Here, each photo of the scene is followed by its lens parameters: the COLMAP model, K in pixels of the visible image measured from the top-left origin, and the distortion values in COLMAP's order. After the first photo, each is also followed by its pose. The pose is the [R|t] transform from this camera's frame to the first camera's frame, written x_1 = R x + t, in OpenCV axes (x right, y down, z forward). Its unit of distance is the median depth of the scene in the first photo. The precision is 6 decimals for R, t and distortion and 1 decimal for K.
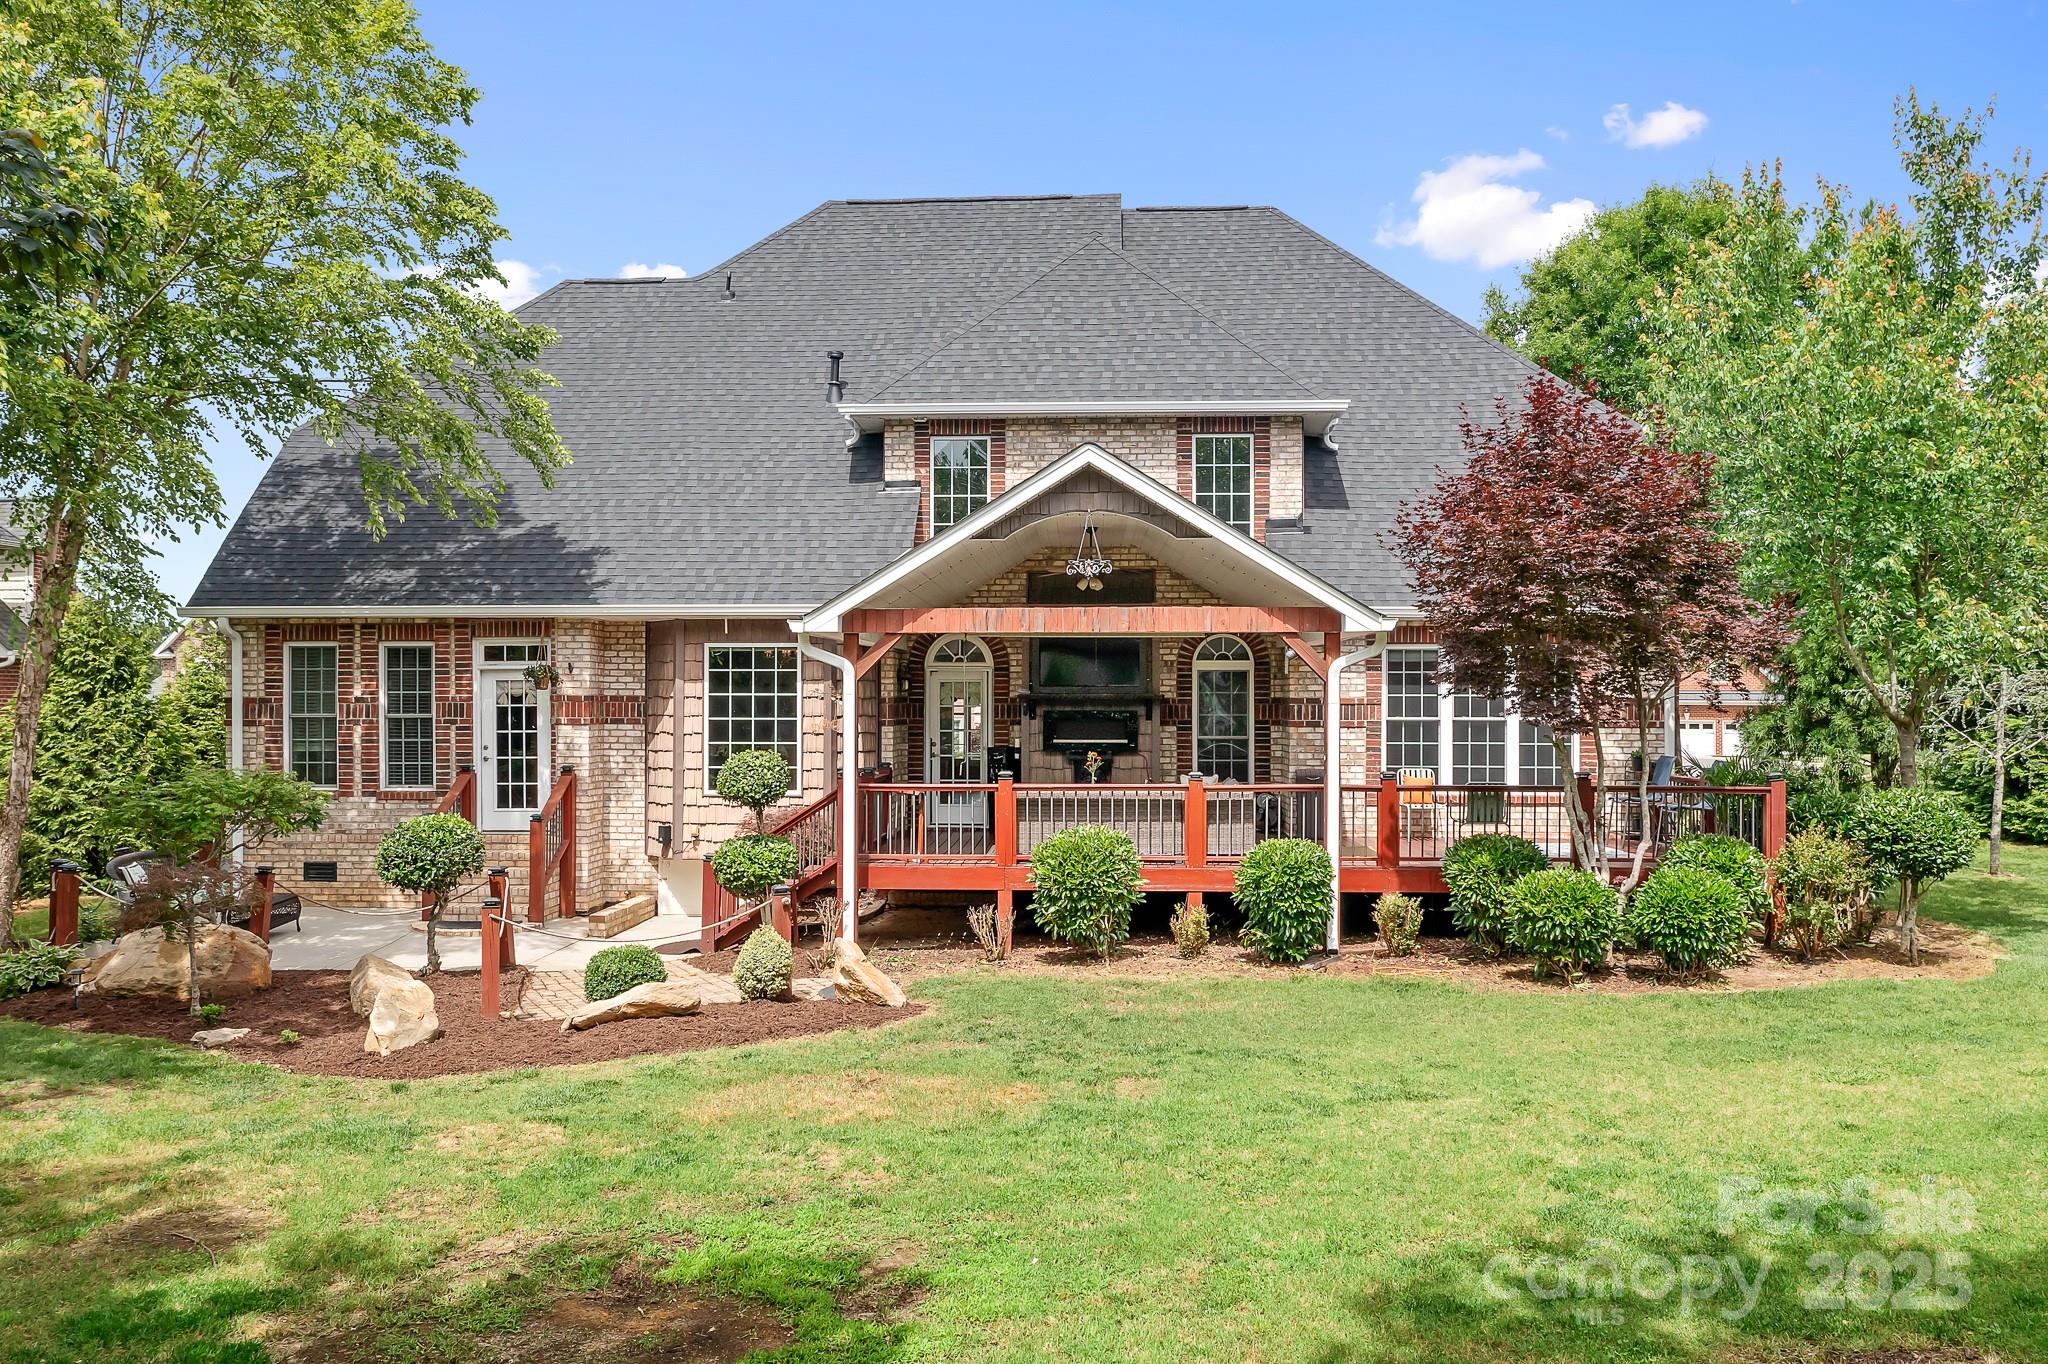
lens RADIAL K [[1636.9, 0, 1022.3], [0, 1636.9, 679.6], [0, 0, 1]] dist [-0.023012, 0.009166]
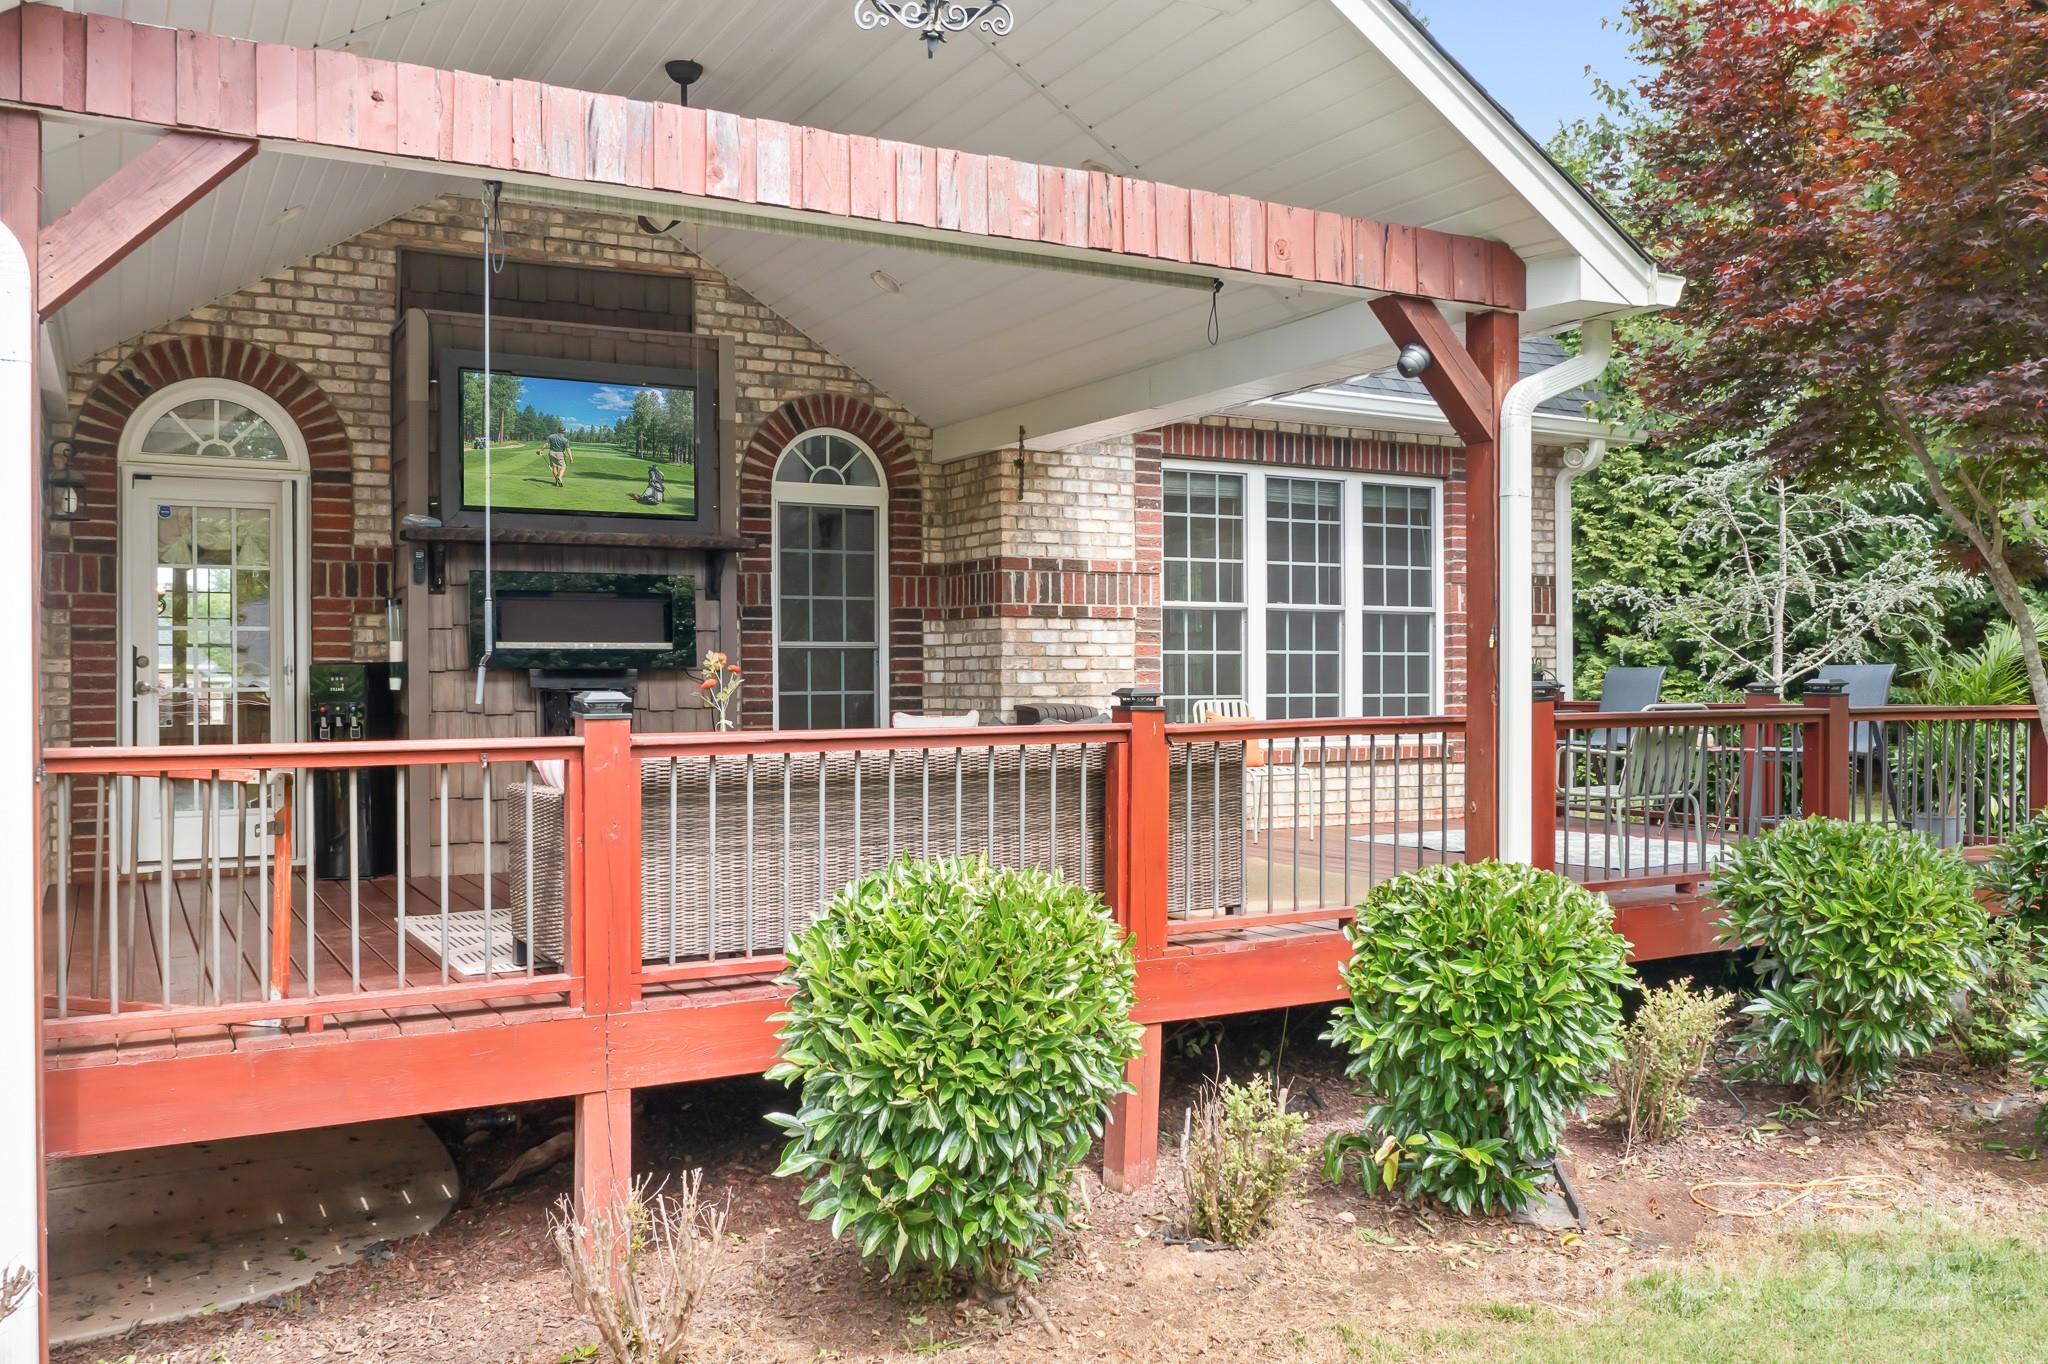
lens RADIAL K [[1636.9, 0, 1024.8], [0, 1636.9, 684.3], [0, 0, 1]] dist [-0.023012, 0.009166]
pose [[0.850965, -0.007538, 0.525169, -0.083586], [0.000598, 0.999910, 0.013383, 0.042193], [-0.525223, -0.011074, 0.850893, 0.584654]]
